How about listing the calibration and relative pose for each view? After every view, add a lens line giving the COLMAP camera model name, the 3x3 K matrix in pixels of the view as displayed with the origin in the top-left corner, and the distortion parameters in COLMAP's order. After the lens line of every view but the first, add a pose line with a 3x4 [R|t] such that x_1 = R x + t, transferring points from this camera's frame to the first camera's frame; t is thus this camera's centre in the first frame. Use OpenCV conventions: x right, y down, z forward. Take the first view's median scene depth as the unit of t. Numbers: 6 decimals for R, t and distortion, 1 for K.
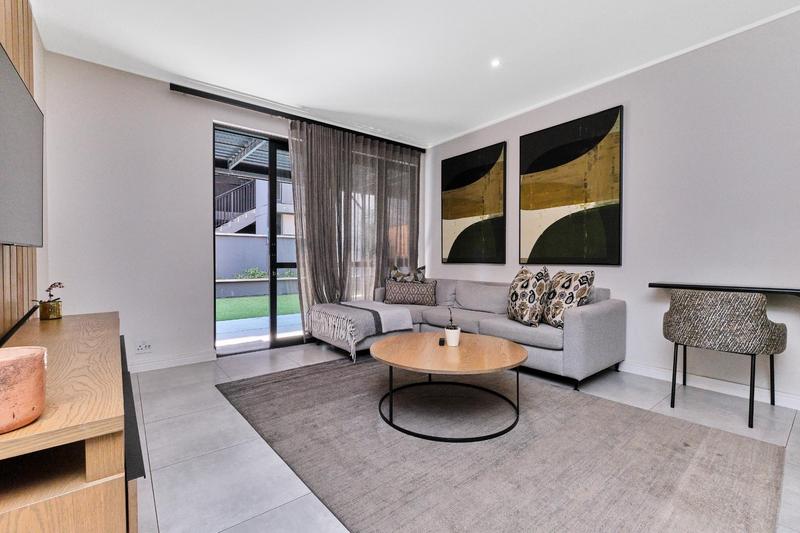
lens RADIAL K [[351.4, 0, 400.3], [0, 351.4, 266.9], [0, 0, 1]] dist [-0.002994, -0.001085]
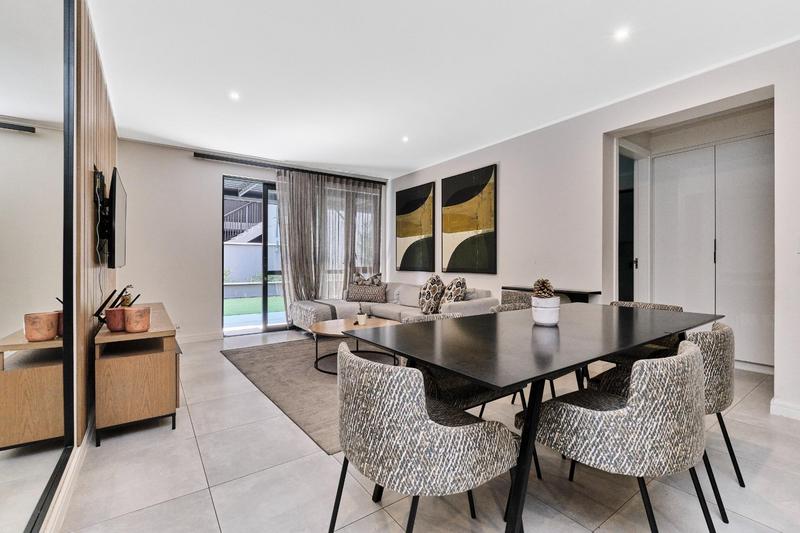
lens RADIAL K [[351.4, 0, 400.8], [0, 351.4, 265.2], [0, 0, 1]] dist [-0.002994, -0.001085]
pose [[0.998807, 0.000792, -0.048820, 0.242900], [-0.001415, 0.999918, -0.012740, -0.017499], [0.048806, 0.012794, 0.998726, -0.362594]]
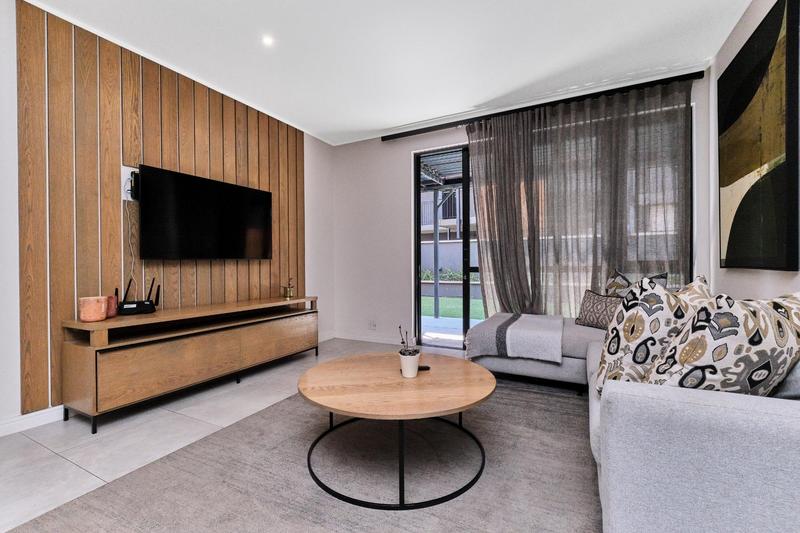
lens RADIAL K [[351.4, 0, 397.5], [0, 351.4, 265.2], [0, 0, 1]] dist [-0.002994, -0.001085]
pose [[0.405820, -0.001111, -0.913952, 0.504667], [-0.009860, 0.999936, -0.005593, -0.008744], [0.913900, 0.011281, 0.405783, 0.397512]]
